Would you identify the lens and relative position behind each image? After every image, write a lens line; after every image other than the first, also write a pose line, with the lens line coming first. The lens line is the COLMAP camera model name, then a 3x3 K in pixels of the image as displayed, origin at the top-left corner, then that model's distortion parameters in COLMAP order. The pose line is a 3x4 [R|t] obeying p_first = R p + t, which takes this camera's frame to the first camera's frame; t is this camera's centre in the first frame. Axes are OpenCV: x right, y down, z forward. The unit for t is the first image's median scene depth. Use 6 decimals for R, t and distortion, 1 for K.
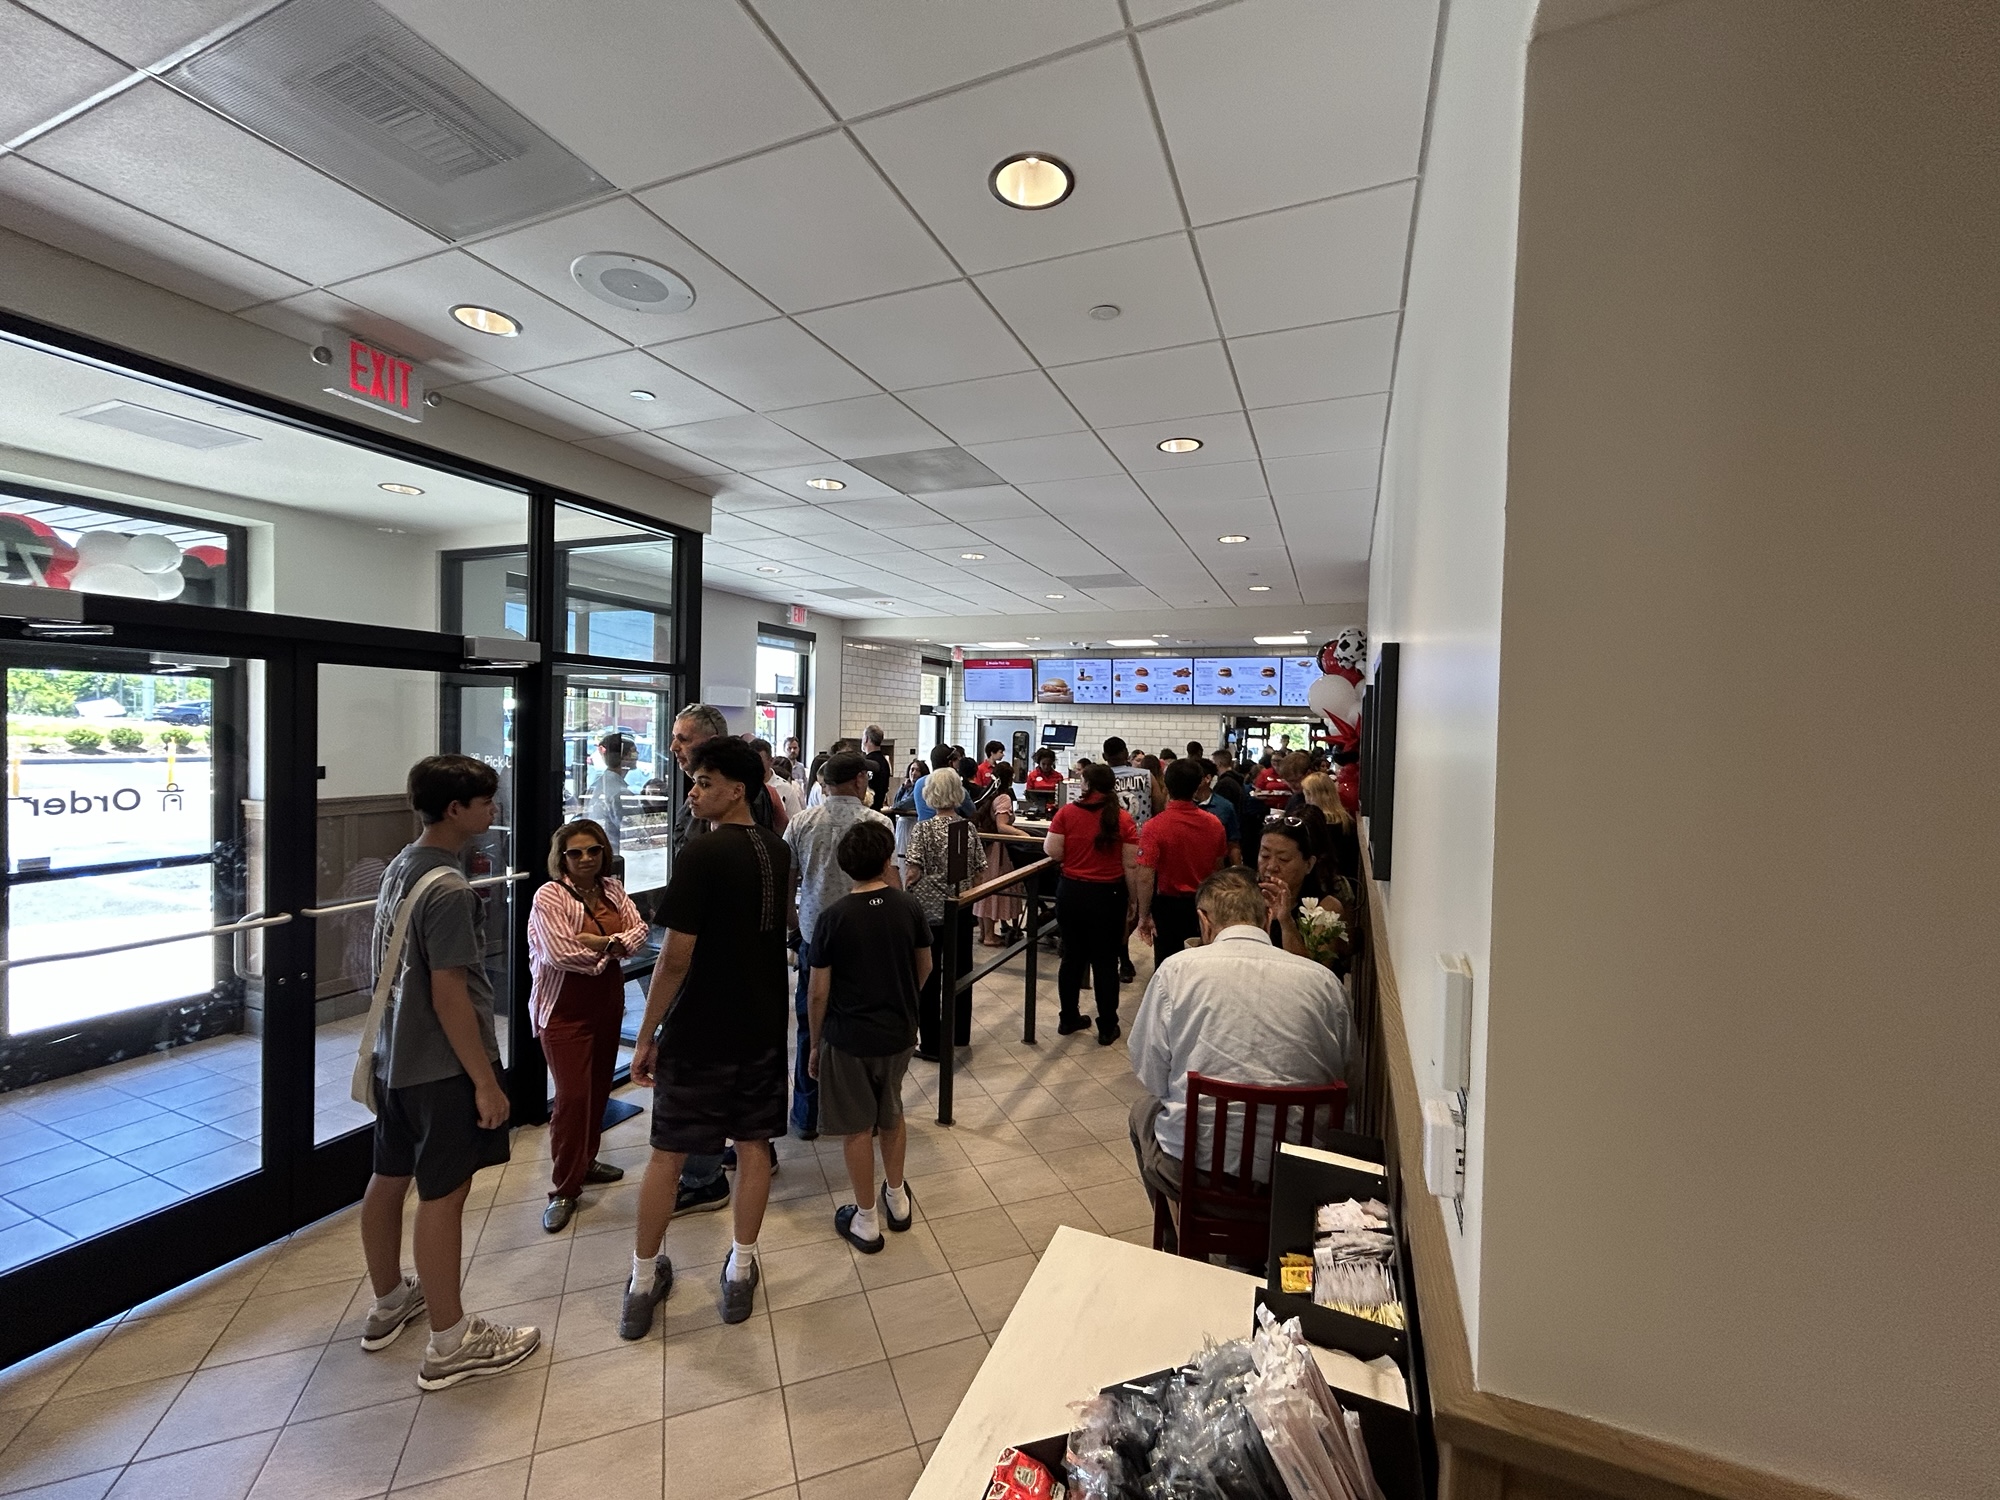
lens RADIAL K [[810.8, 0, 991.2], [0, 810.8, 743.3], [0, 0, 1]] dist [-0.000267, 0.000000]
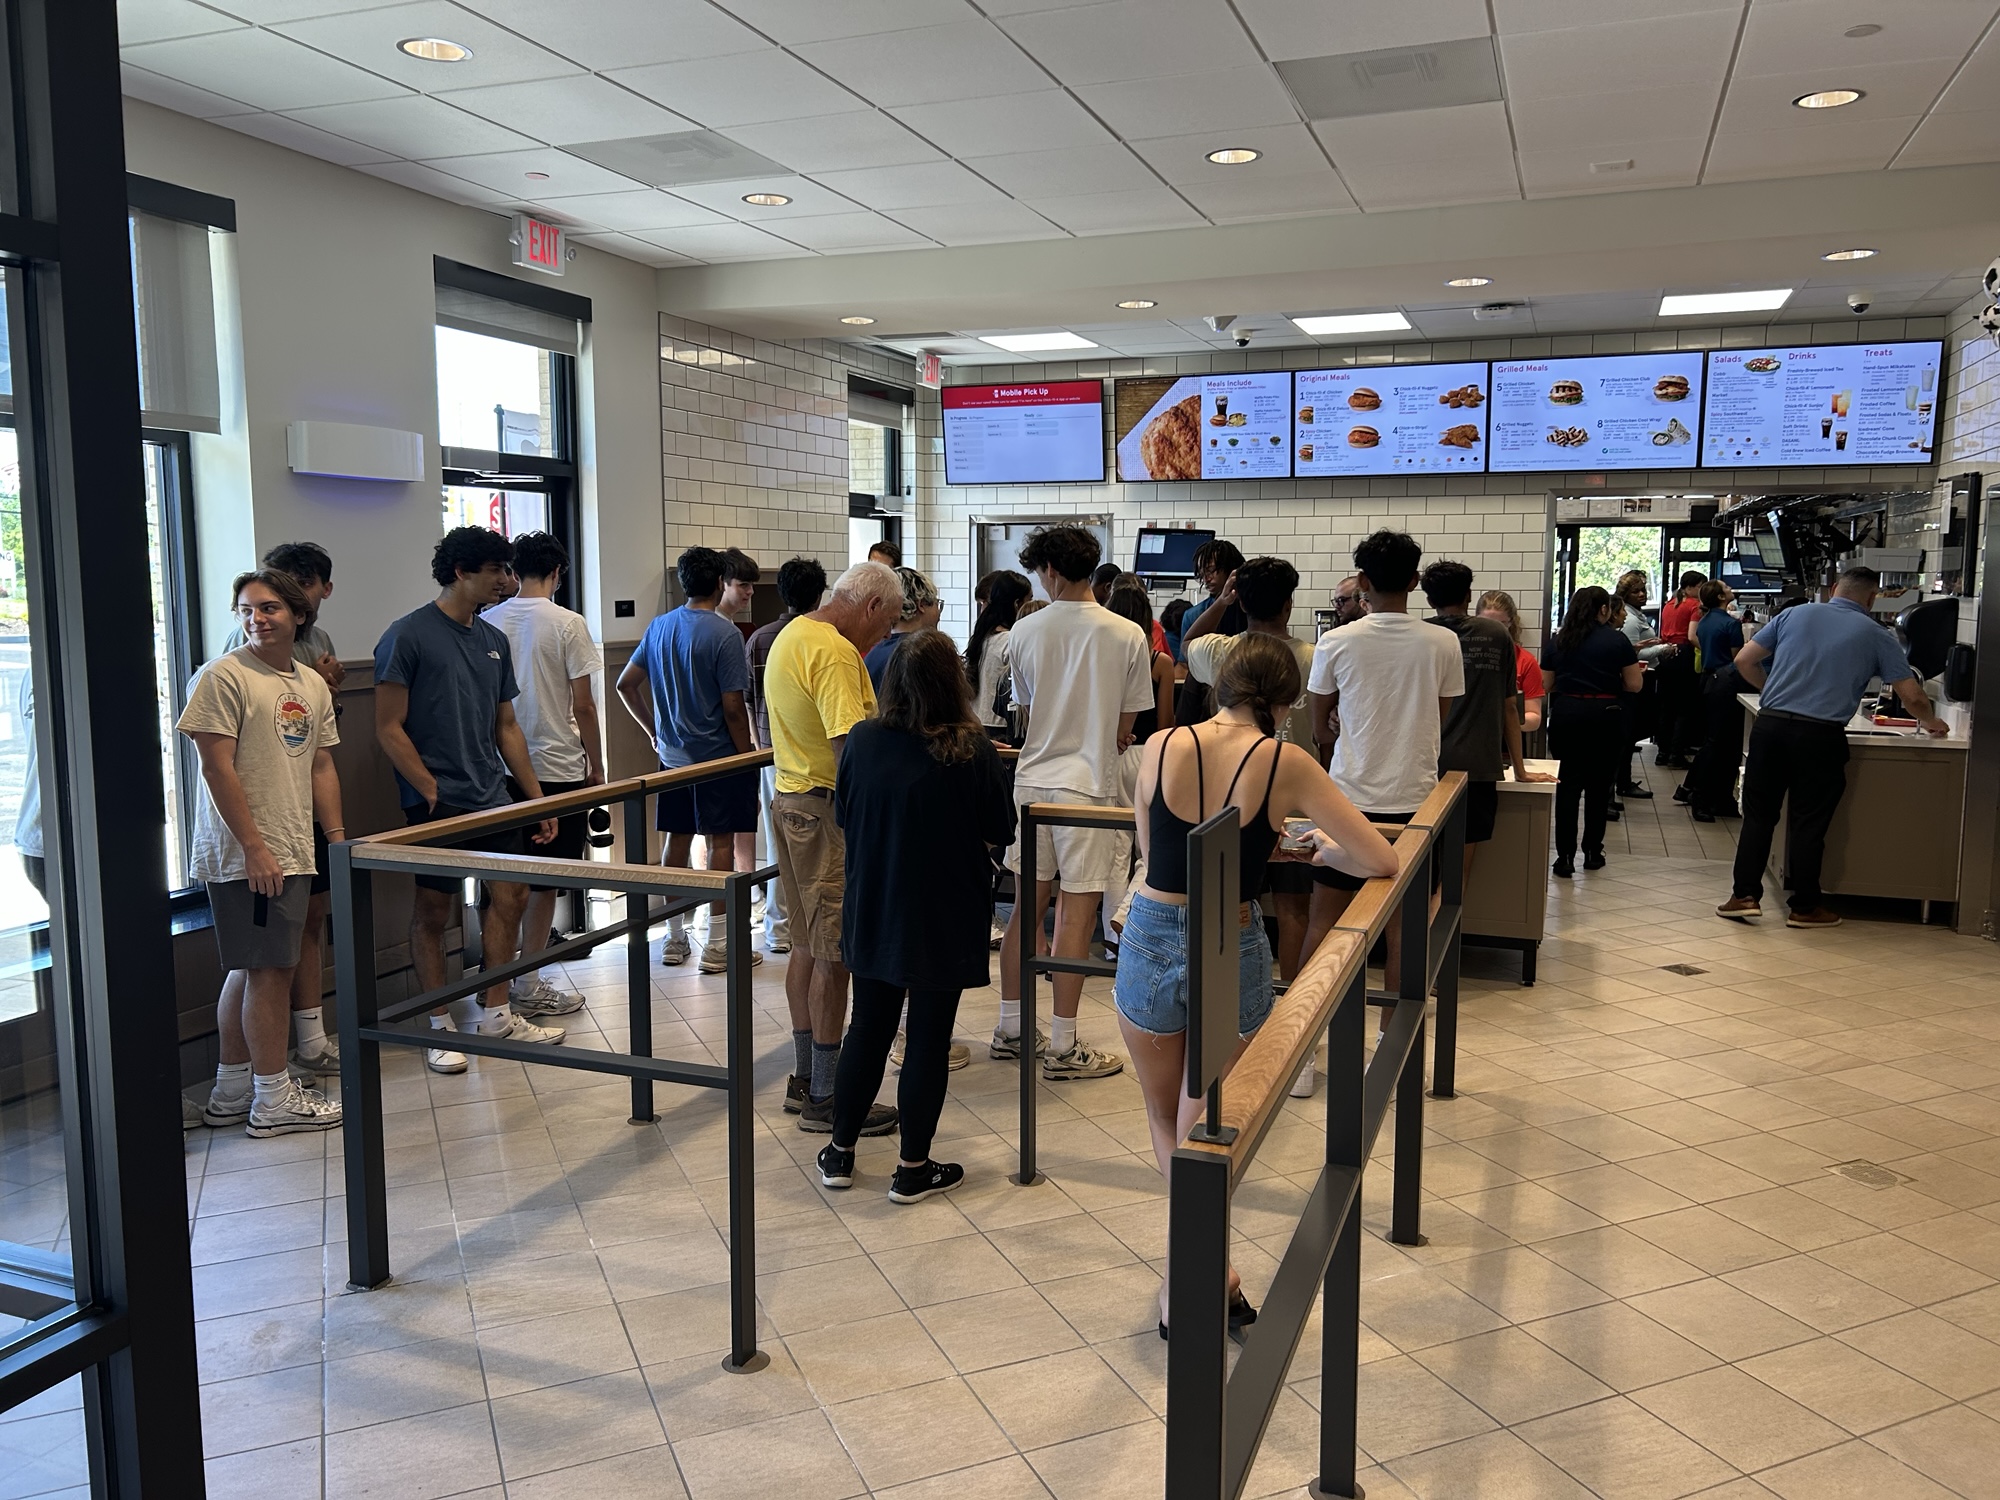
lens RADIAL K [[1510.0, 0, 1011.9], [0, 1510.0, 748.6], [0, 0, 1]] dist [0.005220, 0.000310]
pose [[0.998580, -0.031254, 0.043143, -0.041712], [0.026872, 0.994760, 0.098646, 0.012043], [-0.046000, -0.097346, 0.994187, 0.198060]]
